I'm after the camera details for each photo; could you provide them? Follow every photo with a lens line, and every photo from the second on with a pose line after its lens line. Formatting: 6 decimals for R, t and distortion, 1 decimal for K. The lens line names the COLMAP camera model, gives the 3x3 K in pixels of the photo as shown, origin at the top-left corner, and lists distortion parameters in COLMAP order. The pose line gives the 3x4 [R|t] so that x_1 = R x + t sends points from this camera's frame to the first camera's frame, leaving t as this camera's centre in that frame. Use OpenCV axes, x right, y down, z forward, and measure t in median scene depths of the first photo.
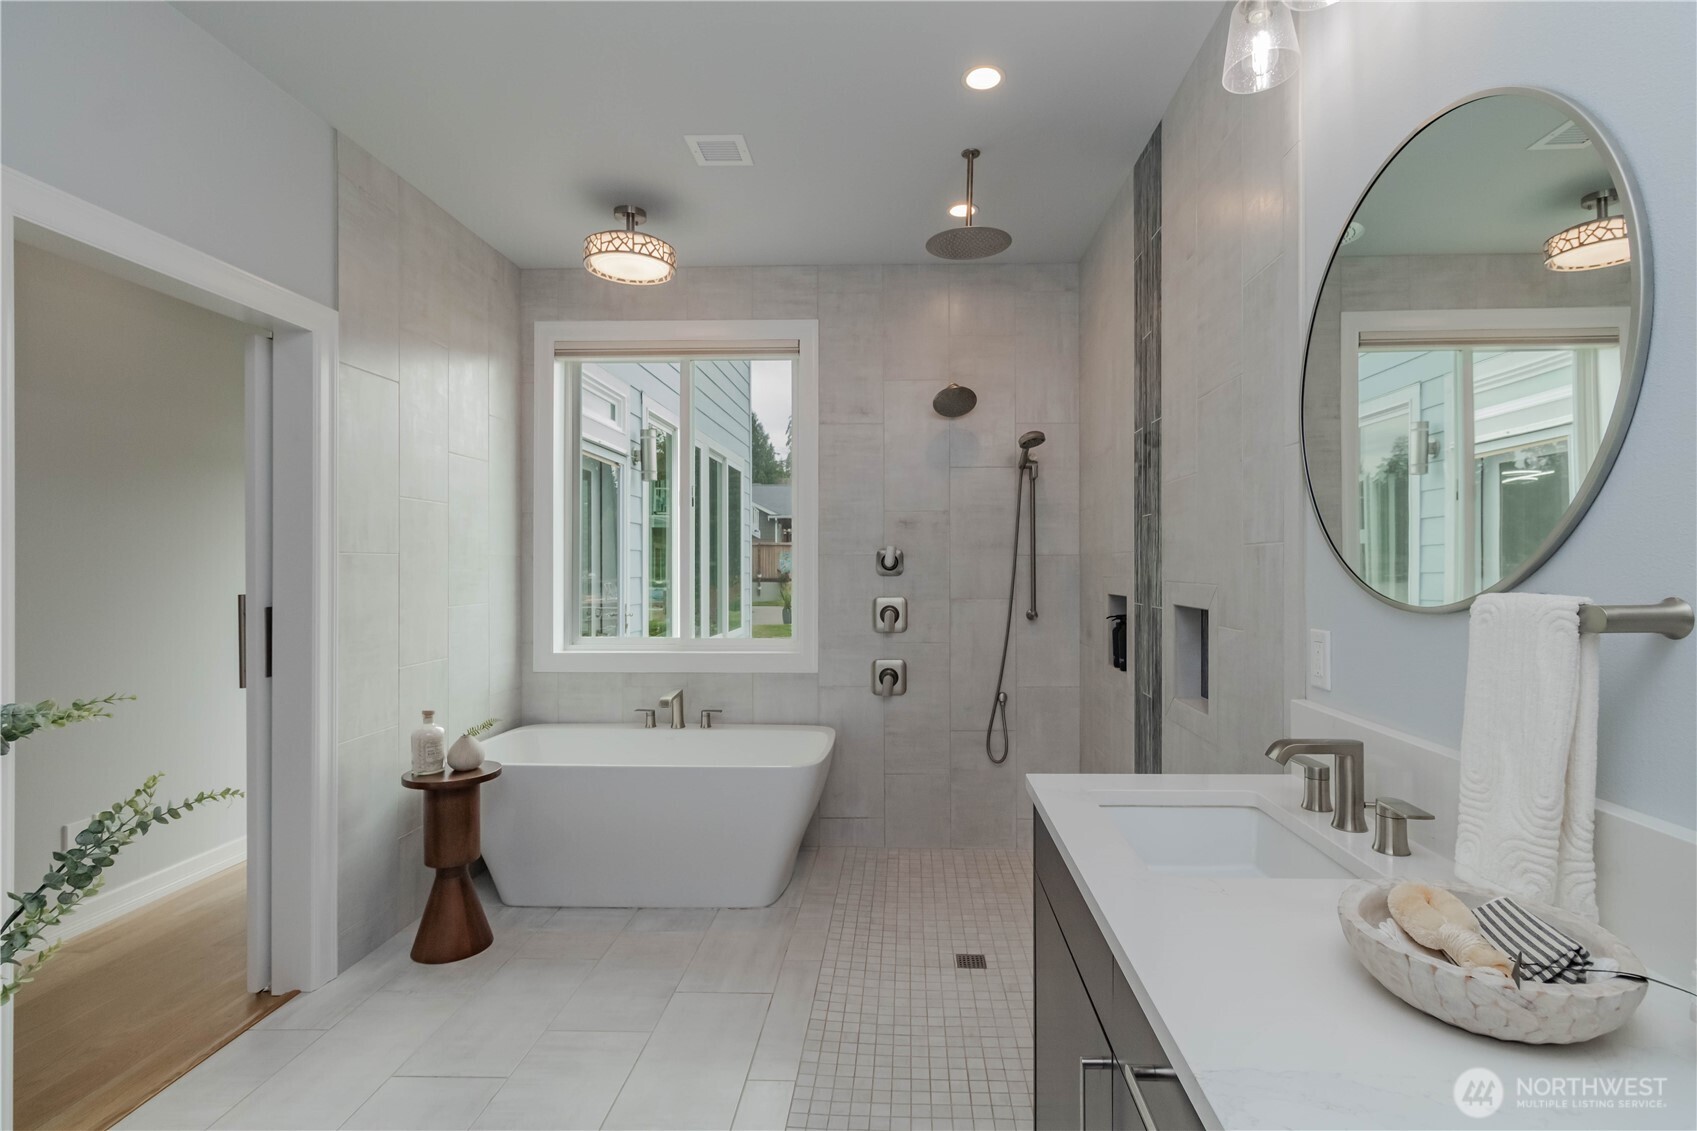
lens RADIAL K [[781.7, 0, 883.4], [0, 781.7, 559.4], [0, 0, 1]] dist [-0.000229, -0.000174]
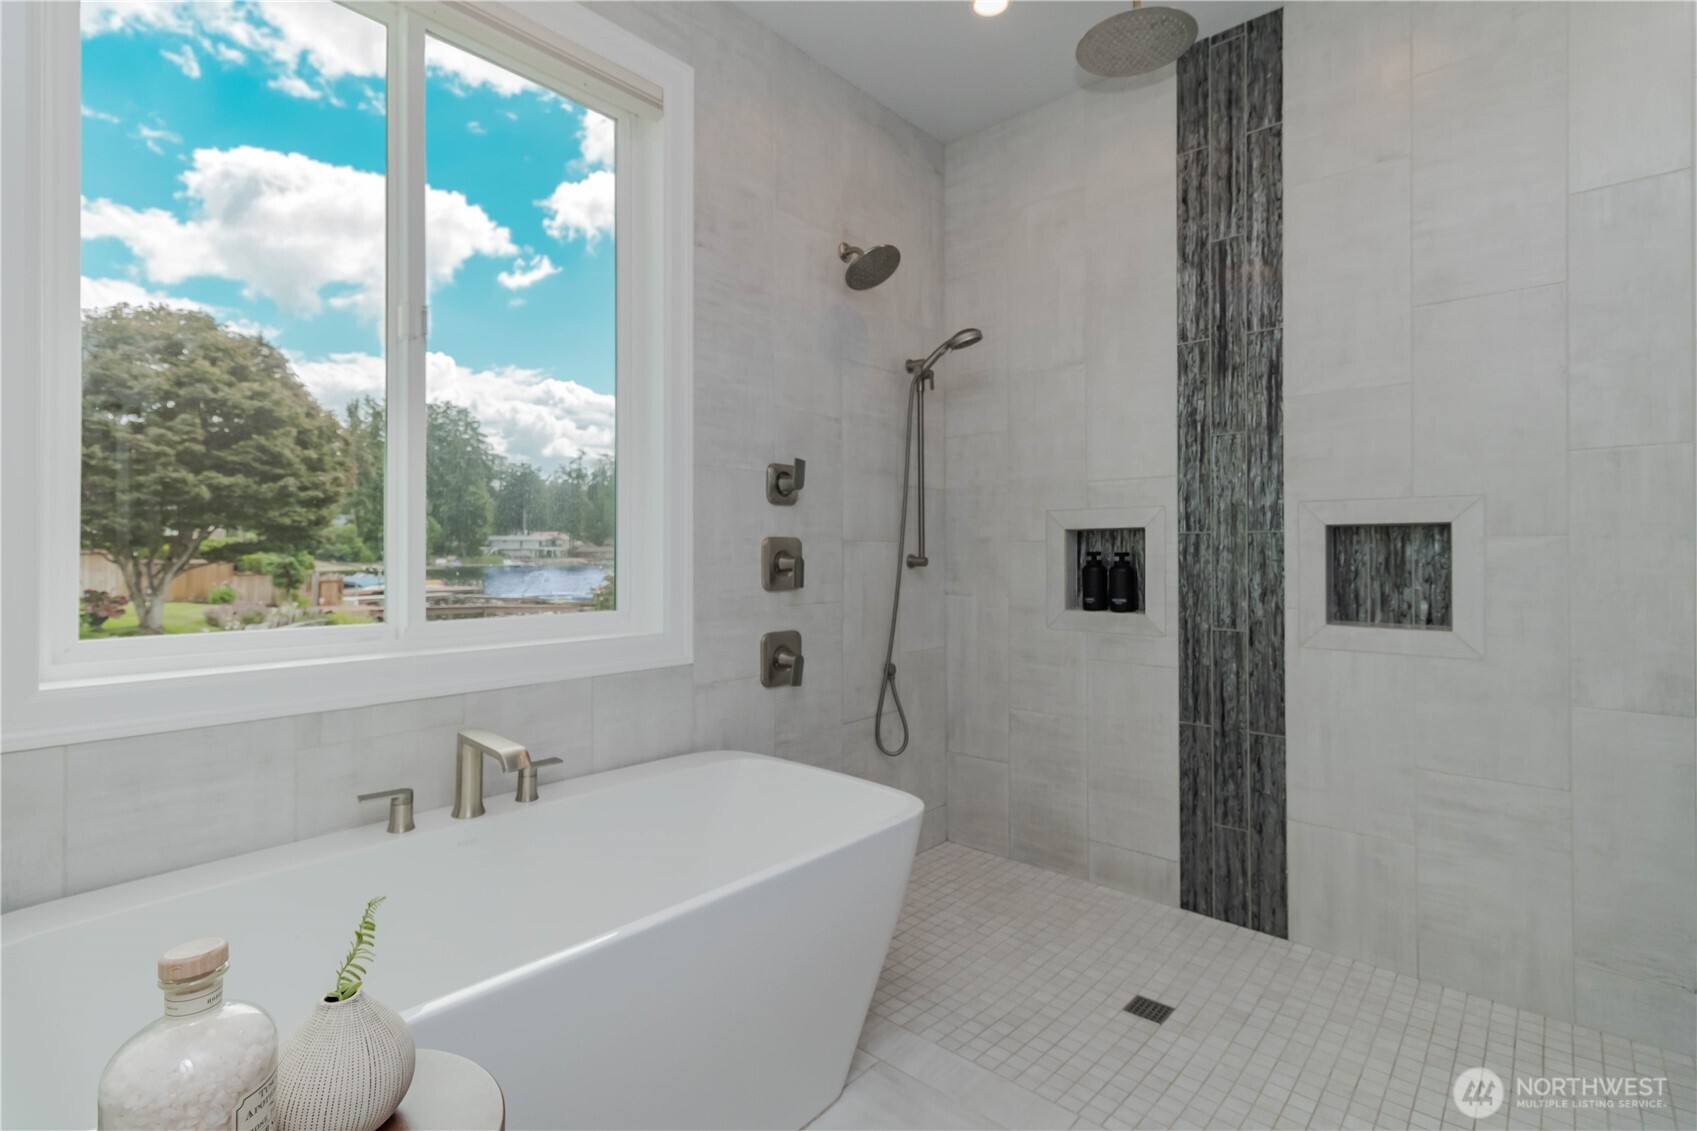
lens RADIAL K [[791.6, 0, 861.3], [0, 791.6, 537.8], [0, 0, 1]] dist [0.014347, -0.000632]
pose [[0.645054, 0.012848, 0.764029, -0.469739], [-0.004028, 0.999902, -0.013414, 0.058584], [-0.764126, 0.005575, 0.645043, 0.525016]]
